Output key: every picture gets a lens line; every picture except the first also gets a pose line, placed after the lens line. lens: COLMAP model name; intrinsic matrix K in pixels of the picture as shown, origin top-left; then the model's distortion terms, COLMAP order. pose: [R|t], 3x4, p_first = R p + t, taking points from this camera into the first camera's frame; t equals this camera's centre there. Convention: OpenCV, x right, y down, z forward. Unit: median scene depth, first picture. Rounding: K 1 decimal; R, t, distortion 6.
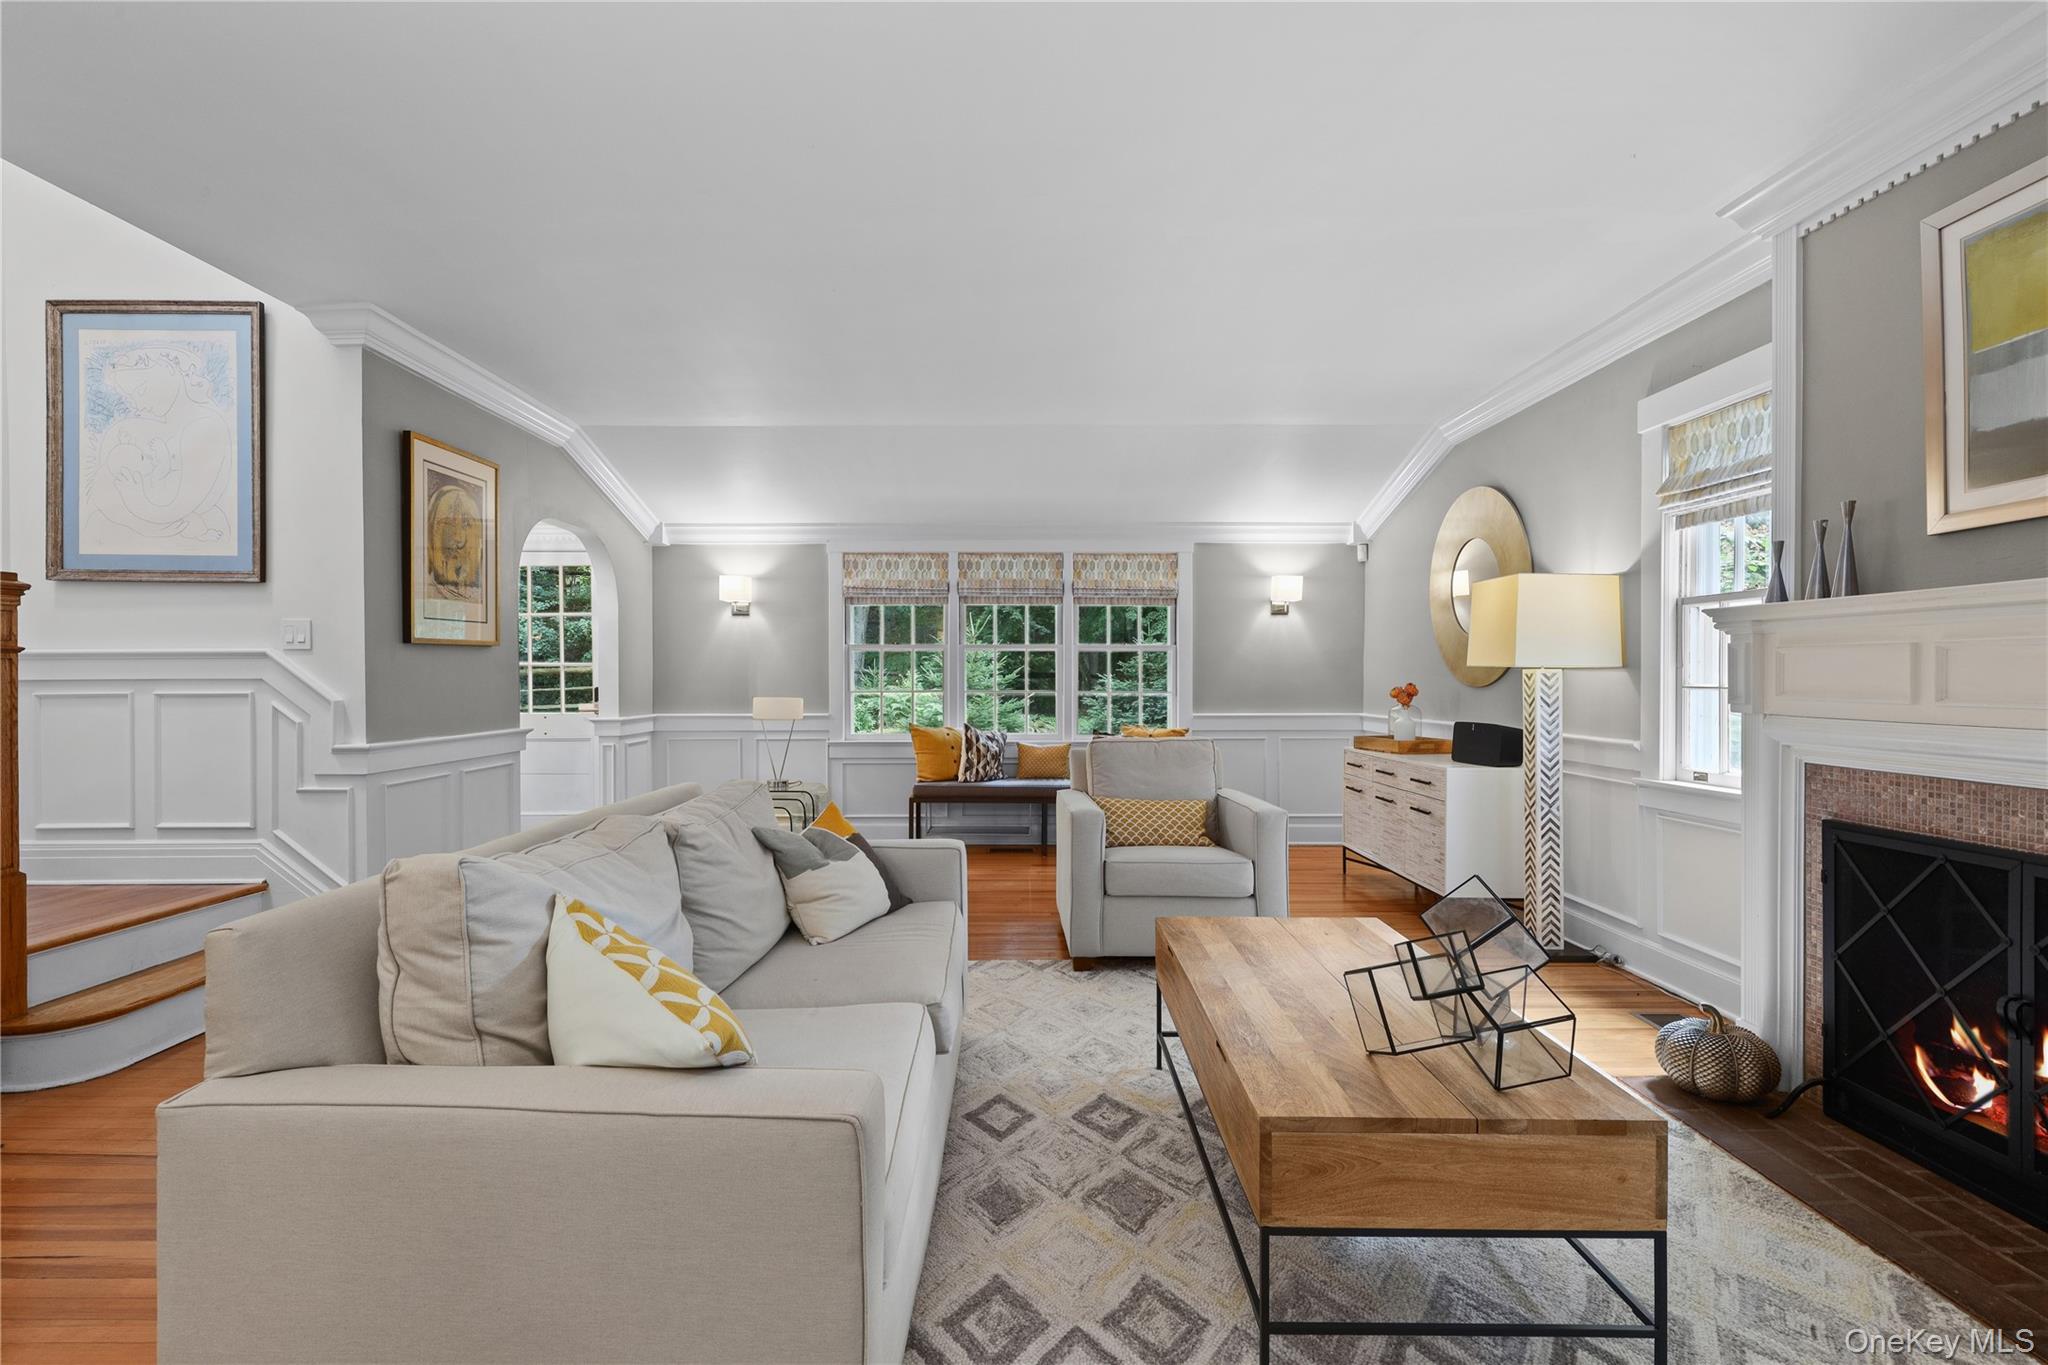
lens RADIAL K [[953.1, 0, 1024.0], [0, 953.1, 682.5], [0, 0, 1]] dist [0.000561, 0.000063]
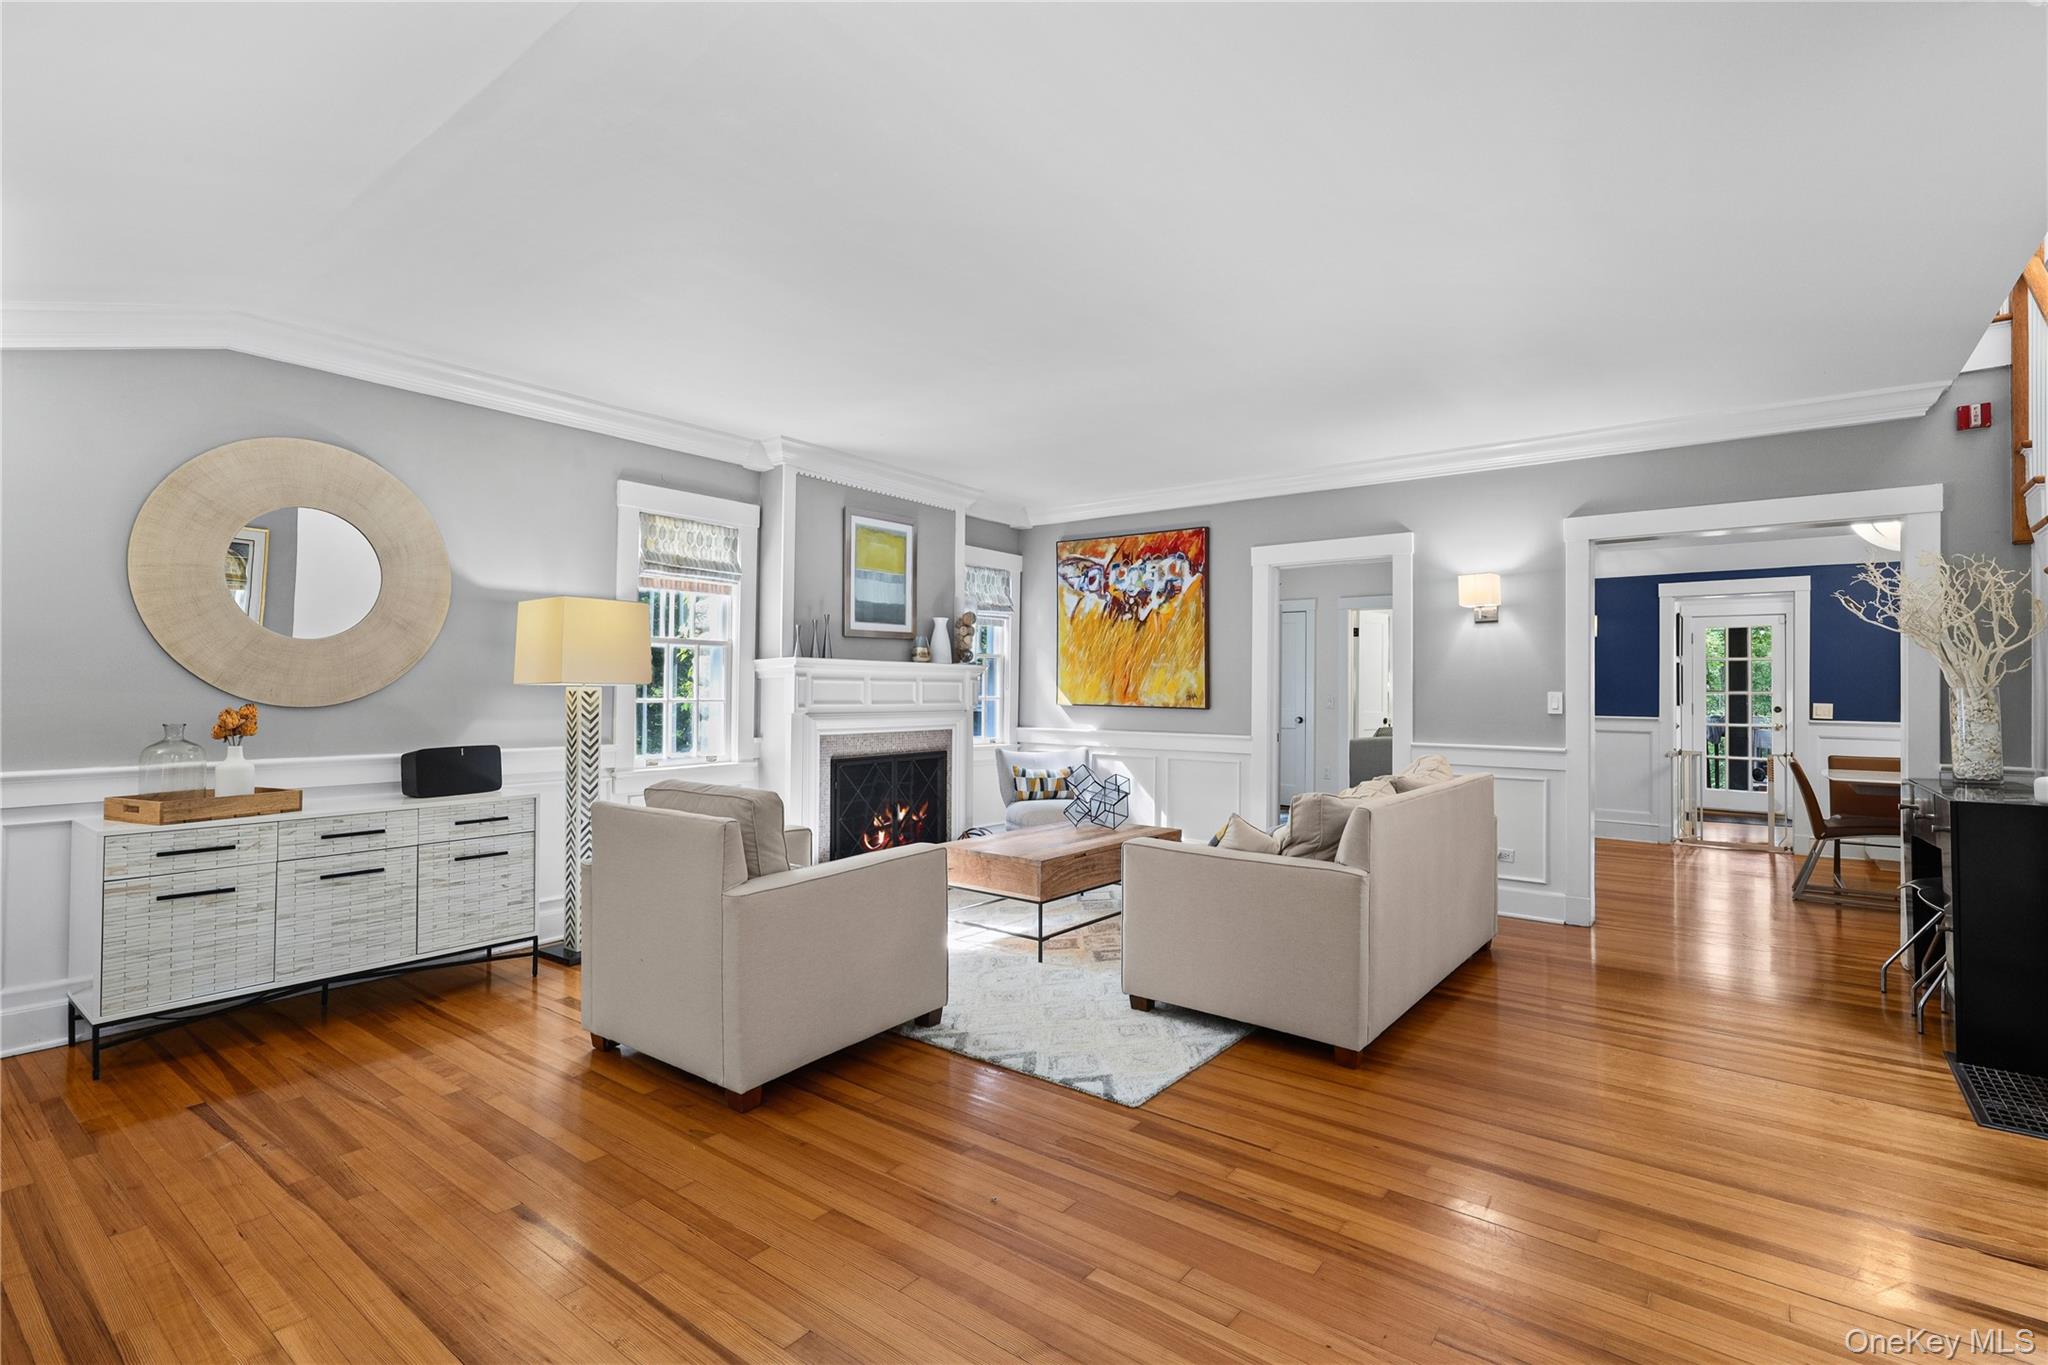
lens RADIAL K [[953.1, 0, 1024.0], [0, 953.1, 682.5], [0, 0, 1]] dist [0.000561, 0.000063]
pose [[-0.795902, -0.003120, 0.605418, -0.795411], [-0.001874, 0.999995, 0.002691, -0.036775], [-0.605423, 0.001007, -0.795903, 2.377944]]
